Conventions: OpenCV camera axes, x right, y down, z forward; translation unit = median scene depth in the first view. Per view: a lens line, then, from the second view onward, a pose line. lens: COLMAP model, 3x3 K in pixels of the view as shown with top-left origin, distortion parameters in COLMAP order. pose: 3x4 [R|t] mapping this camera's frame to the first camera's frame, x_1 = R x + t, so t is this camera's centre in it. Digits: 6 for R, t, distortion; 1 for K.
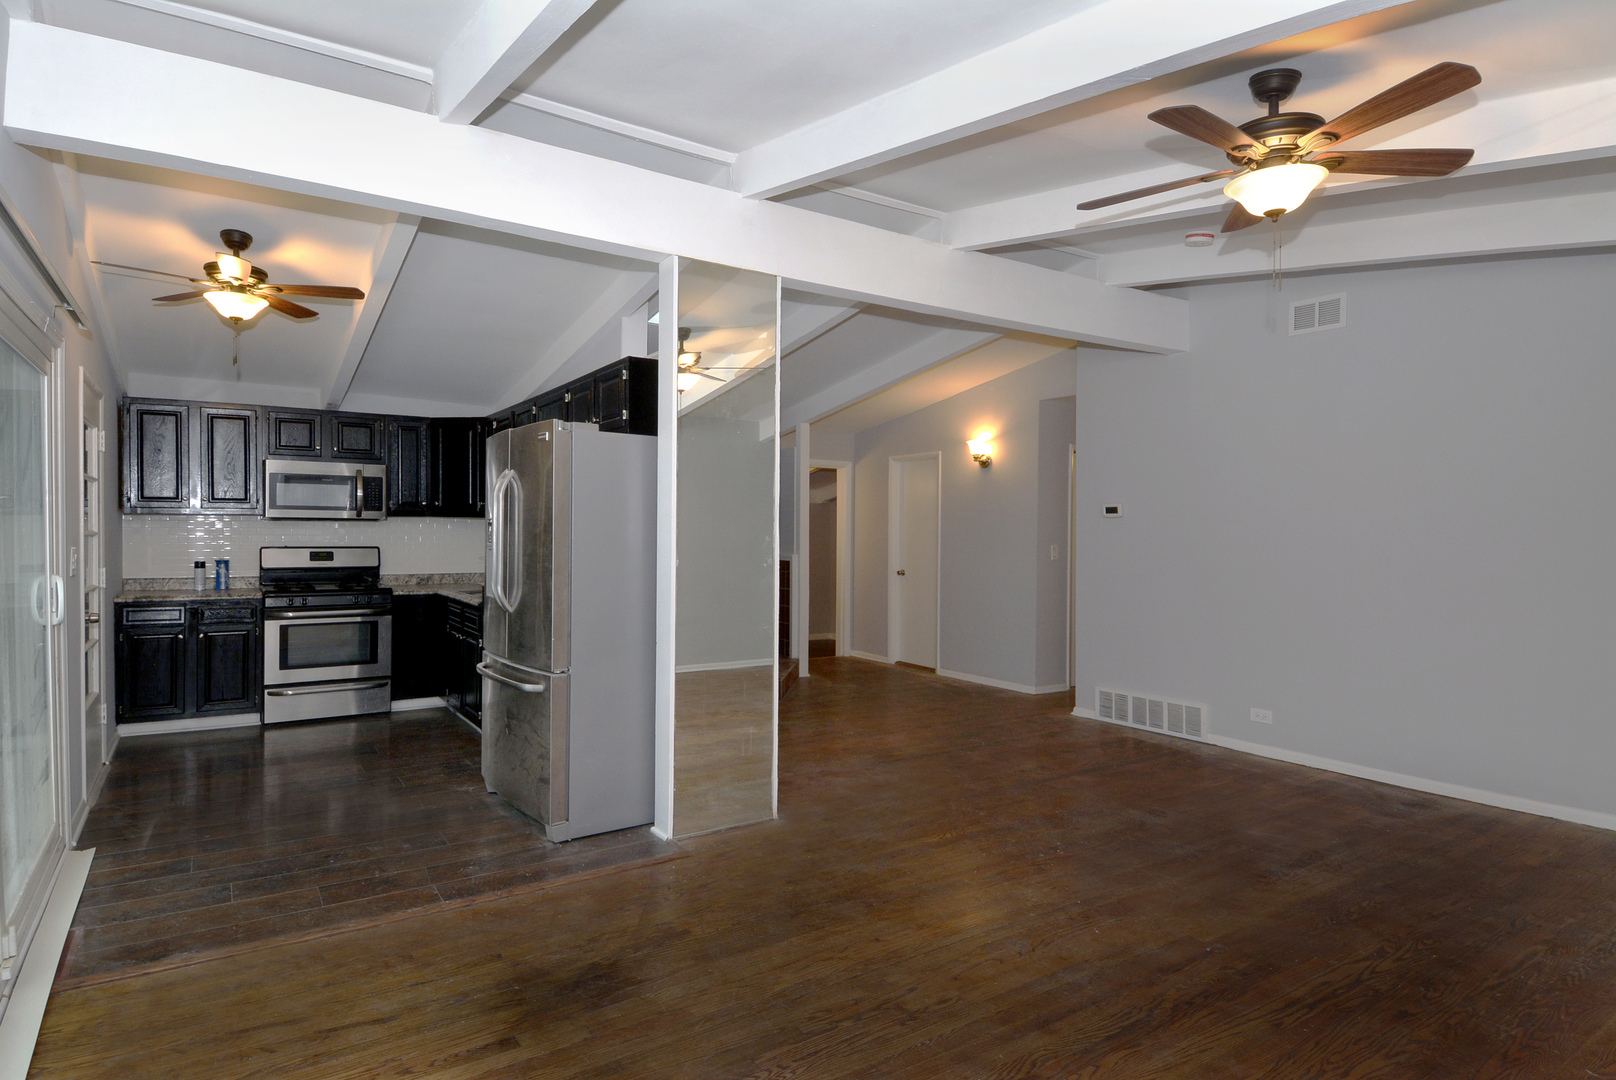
lens RADIAL K [[867.2, 0, 800.6], [0, 867.2, 537.2], [0, 0, 1]] dist [0.020654, -0.033623]
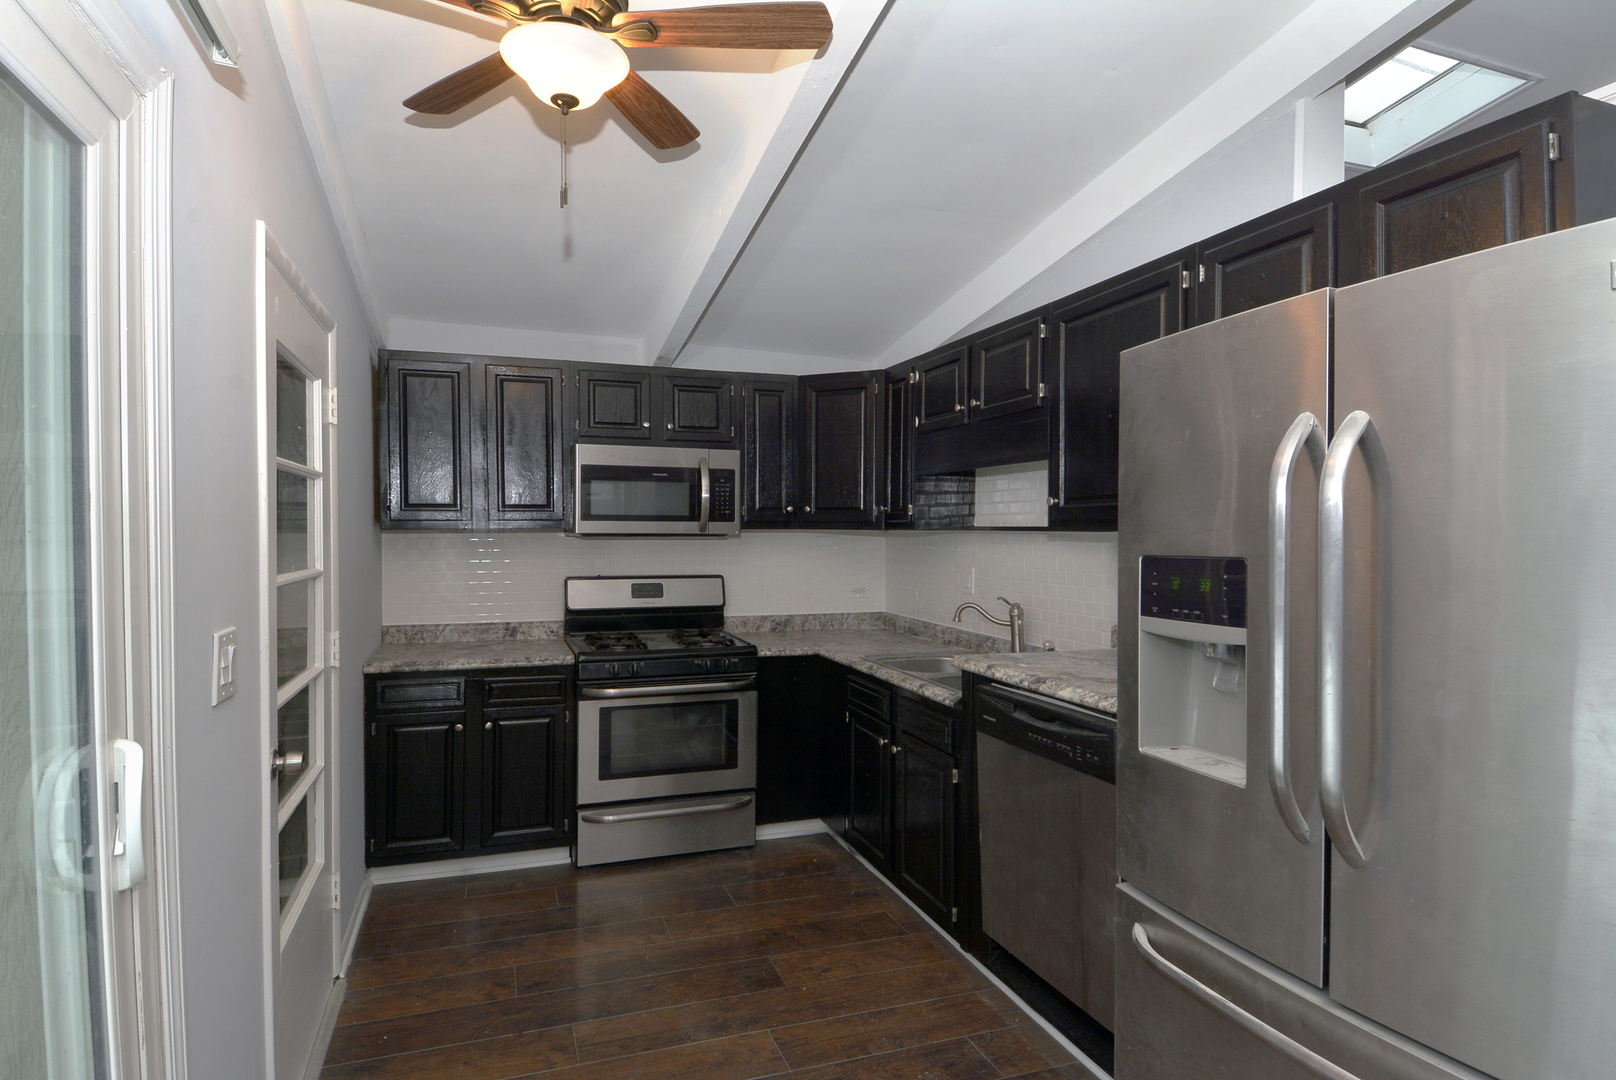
lens RADIAL K [[867.2, 0, 800.6], [0, 867.2, 537.2], [0, 0, 1]] dist [0.020654, -0.033623]
pose [[0.969337, -0.000103, -0.245734, -0.306089], [0.000352, 0.999999, 0.000969, -0.021662], [0.245734, -0.001026, 0.969337, 0.432065]]
